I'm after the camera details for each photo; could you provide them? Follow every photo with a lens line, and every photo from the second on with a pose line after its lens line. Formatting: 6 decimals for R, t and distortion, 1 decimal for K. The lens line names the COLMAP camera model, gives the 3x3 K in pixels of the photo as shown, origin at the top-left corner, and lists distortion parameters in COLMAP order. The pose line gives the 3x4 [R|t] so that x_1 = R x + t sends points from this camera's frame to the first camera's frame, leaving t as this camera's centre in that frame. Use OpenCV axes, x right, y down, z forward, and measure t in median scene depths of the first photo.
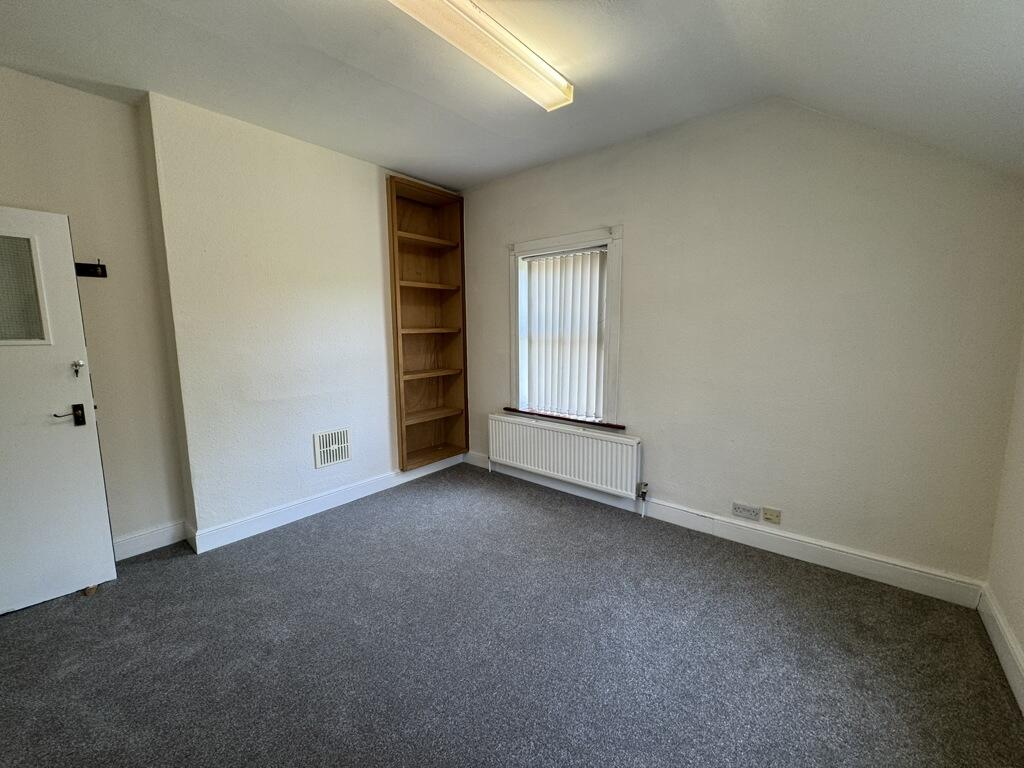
lens RADIAL K [[407.9, 0, 512.0], [0, 407.9, 384.0], [0, 0, 1]] dist [0.000588, -0.000238]
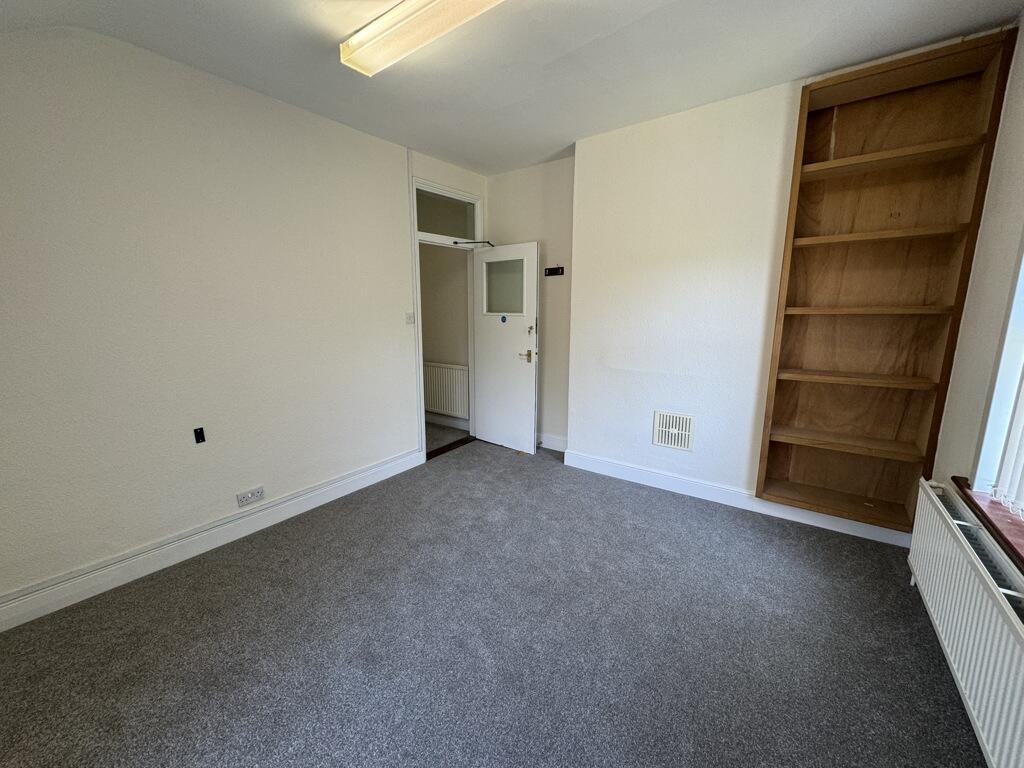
lens RADIAL K [[407.9, 0, 512.0], [0, 407.9, 384.0], [0, 0, 1]] dist [0.000588, -0.000238]
pose [[0.068552, 0.183480, -0.980630, 0.462812], [-0.134955, 0.975613, 0.173108, -0.068653], [0.988477, 0.120474, 0.091642, 0.518561]]
